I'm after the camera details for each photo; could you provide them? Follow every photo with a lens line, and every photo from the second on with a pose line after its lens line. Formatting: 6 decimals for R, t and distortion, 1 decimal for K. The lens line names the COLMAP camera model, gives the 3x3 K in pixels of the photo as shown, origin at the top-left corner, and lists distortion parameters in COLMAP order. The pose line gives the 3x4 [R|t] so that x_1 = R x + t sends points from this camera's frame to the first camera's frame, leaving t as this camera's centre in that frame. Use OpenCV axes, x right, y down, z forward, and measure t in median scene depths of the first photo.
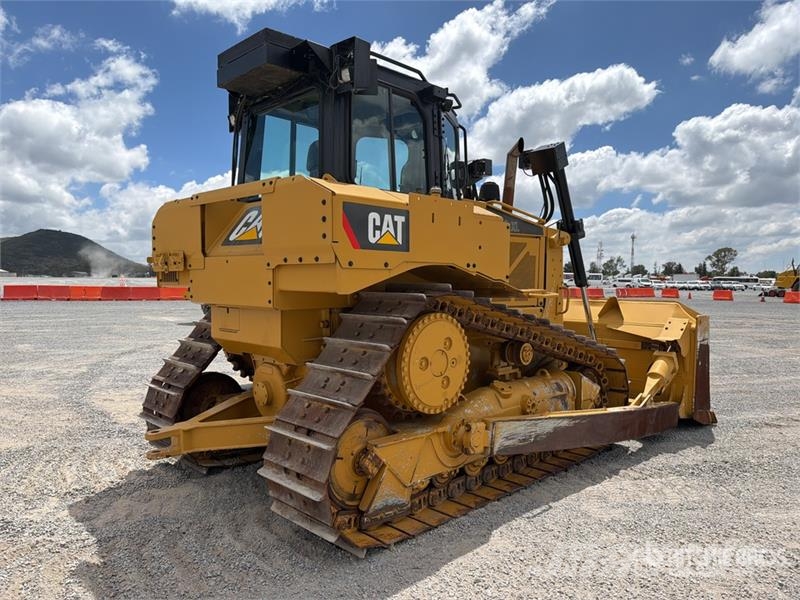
lens RADIAL K [[565.0, 0, 400.5], [0, 565.0, 302.1], [0, 0, 1]] dist [0.074213, -0.096489]
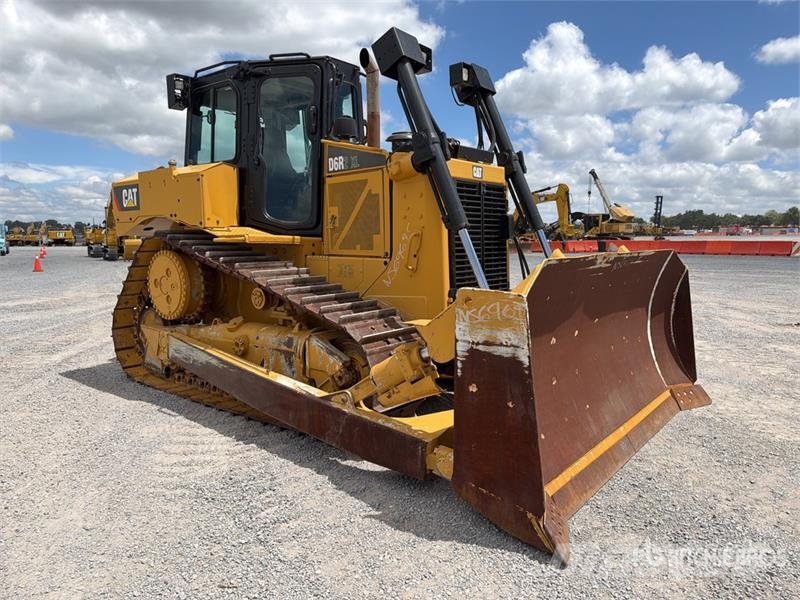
lens RADIAL K [[565.0, 0, 400.5], [0, 565.0, 302.1], [0, 0, 1]] dist [0.074213, -0.096489]
pose [[0.109268, 0.105819, -0.988364, 1.513605], [-0.033520, 0.994144, 0.102732, -0.018271], [0.993447, 0.021904, 0.112175, 1.368255]]
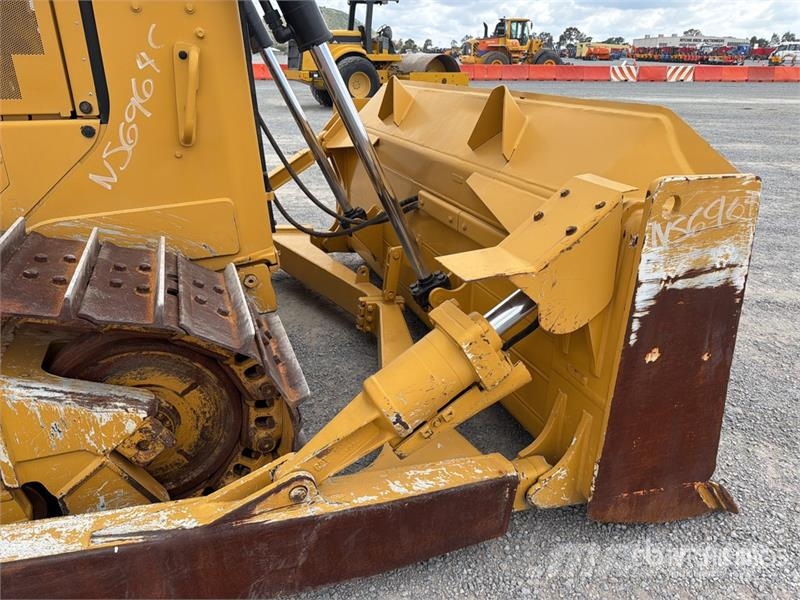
lens RADIAL K [[565.0, 0, 400.5], [0, 565.0, 302.1], [0, 0, 1]] dist [0.074213, -0.096489]
pose [[0.913355, 0.157788, -0.375349, 0.791416], [-0.012975, 0.932669, 0.360499, -0.019833], [0.406958, -0.324393, 0.853905, 1.126883]]
